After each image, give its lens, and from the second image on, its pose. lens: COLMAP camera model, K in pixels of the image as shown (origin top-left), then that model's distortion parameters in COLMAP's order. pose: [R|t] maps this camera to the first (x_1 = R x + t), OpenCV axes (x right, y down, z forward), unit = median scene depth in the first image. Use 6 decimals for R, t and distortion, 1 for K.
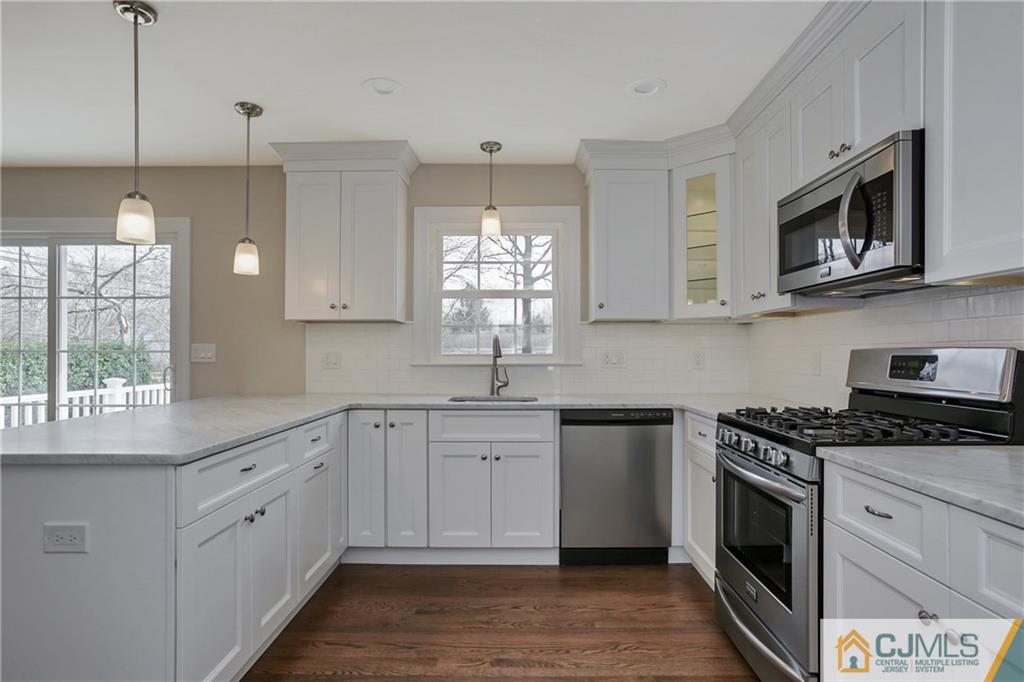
lens RADIAL K [[546.1, 0, 526.2], [0, 546.1, 348.0], [0, 0, 1]] dist [-0.071334, 0.038621]
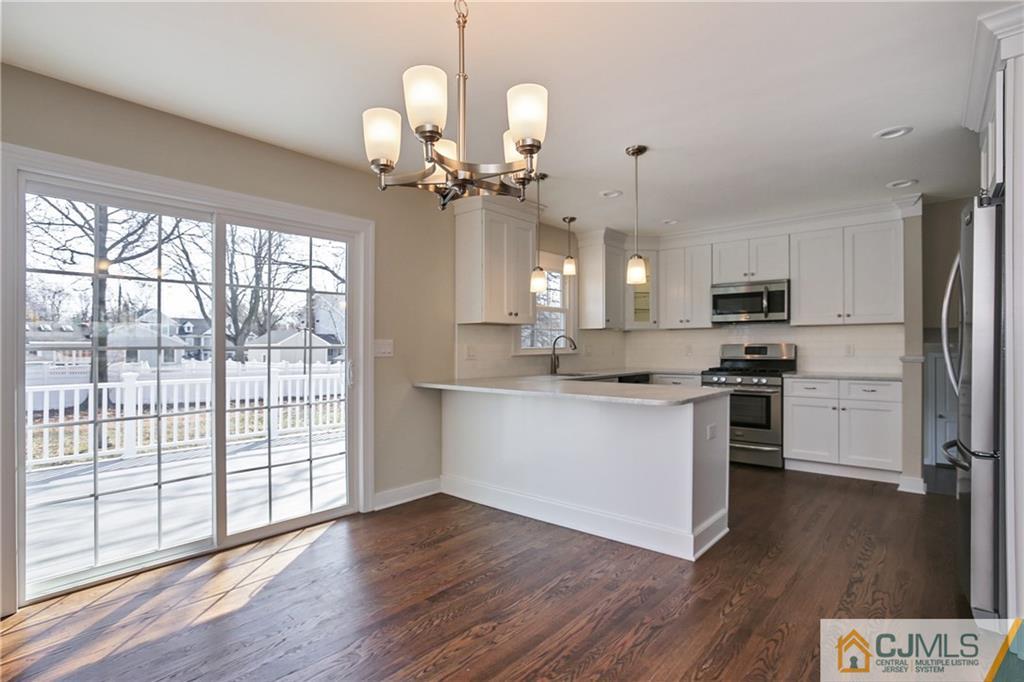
lens RADIAL K [[512.3, 0, 528.5], [0, 512.3, 334.4], [0, 0, 1]] dist [-0.042680, 0.039384]
pose [[0.624472, 0.017010, 0.780862, -1.482650], [-0.000633, 0.999773, -0.021273, 0.005160], [-0.781047, 0.012791, 0.624342, 0.149743]]
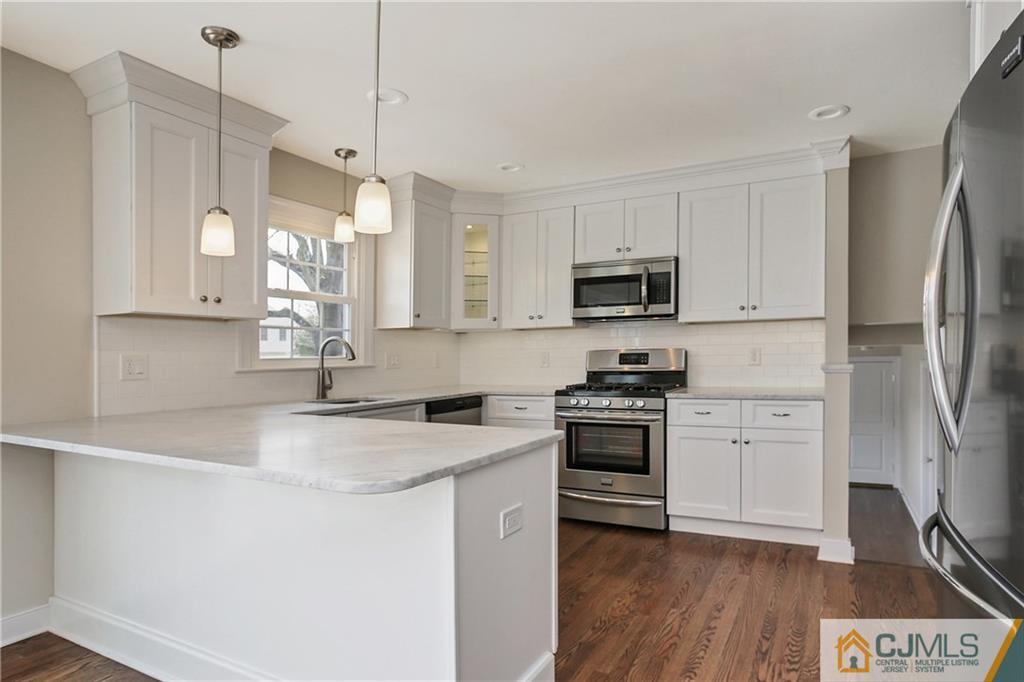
lens RADIAL K [[561.0, 0, 534.0], [0, 561.0, 355.0], [0, 0, 1]] dist [0.000378, 0.000628]
pose [[0.462822, -0.008163, 0.886413, -0.934042], [0.009212, 0.999948, 0.004398, 0.005540], [-0.886403, 0.006130, 0.462874, 0.217129]]
